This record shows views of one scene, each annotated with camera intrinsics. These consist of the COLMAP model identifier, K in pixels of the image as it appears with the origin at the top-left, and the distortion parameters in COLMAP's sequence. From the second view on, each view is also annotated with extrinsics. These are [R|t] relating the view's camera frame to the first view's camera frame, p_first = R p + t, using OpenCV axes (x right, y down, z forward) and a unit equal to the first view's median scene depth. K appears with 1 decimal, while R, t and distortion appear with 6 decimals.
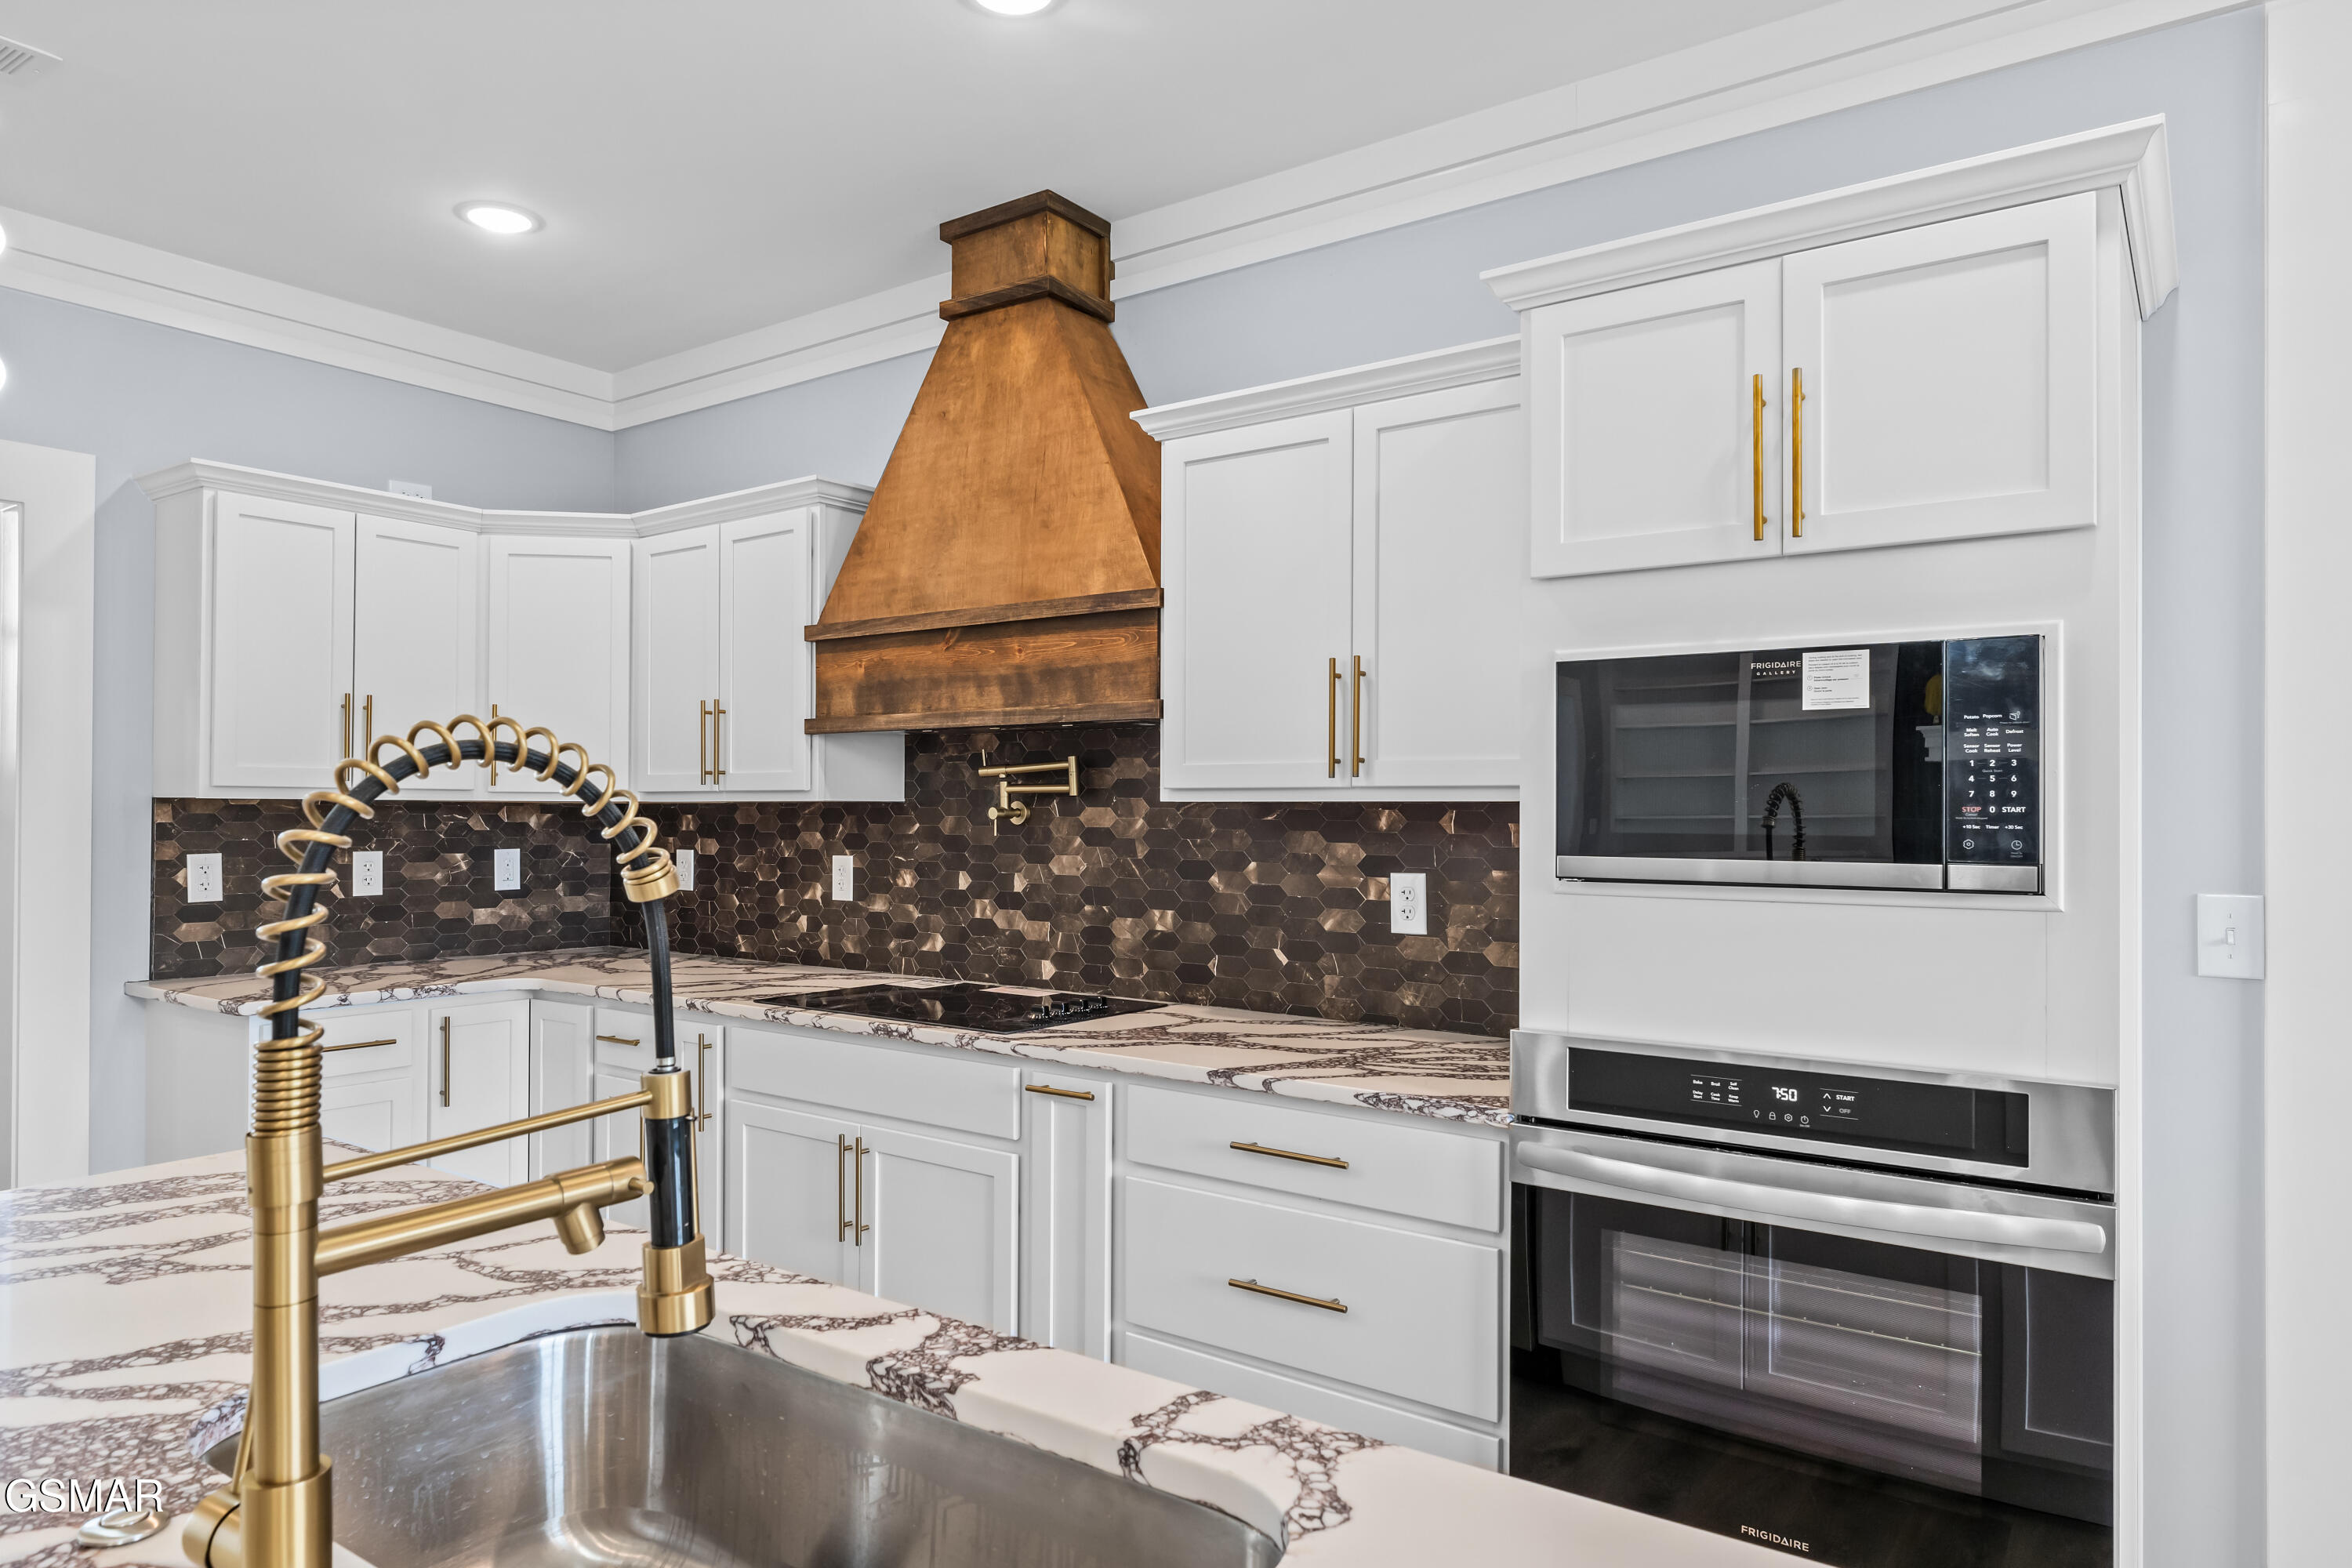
lens RADIAL K [[1448.3, 0, 1170.0], [0, 1448.3, 800.5], [0, 0, 1]] dist [0.002419, 0.000744]
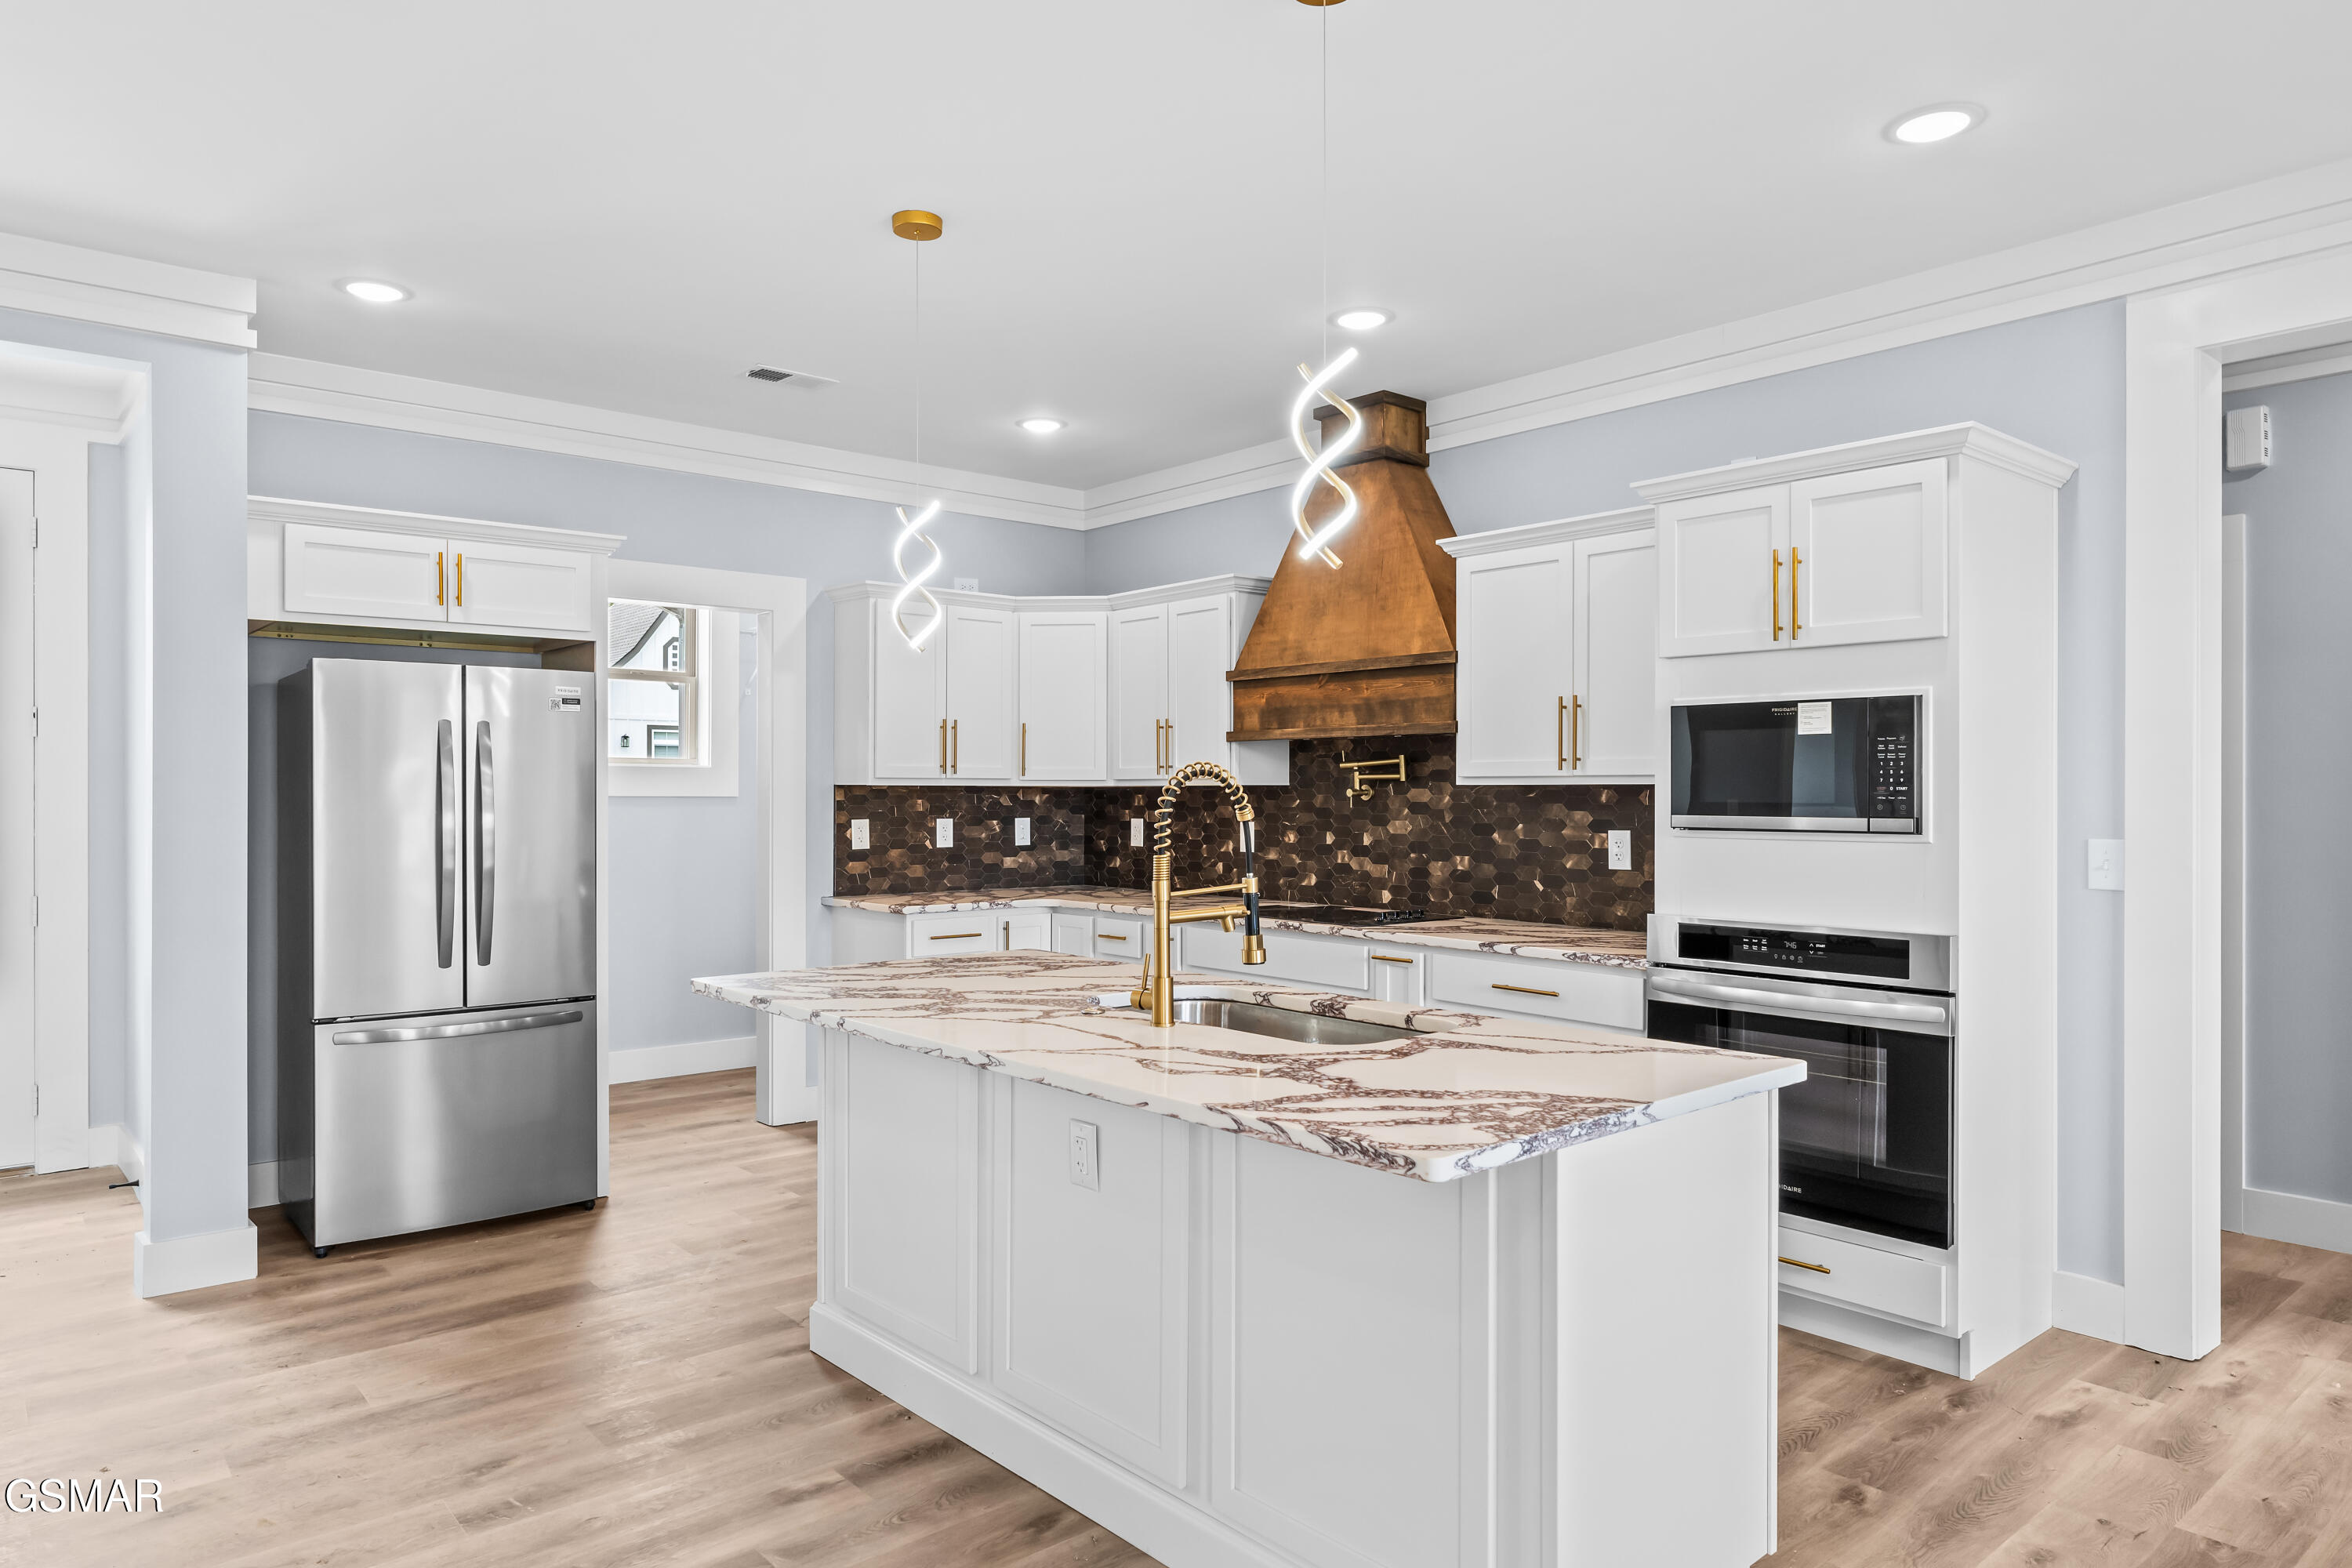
lens RADIAL K [[1448.3, 0, 1170.2], [0, 1448.3, 792.7], [0, 0, 1]] dist [0.002419, 0.000744]
pose [[0.971939, -0.002836, -0.235218, 0.061397], [0.004635, 0.999964, 0.007095, -0.003460], [0.235189, -0.007987, 0.971917, -0.610629]]
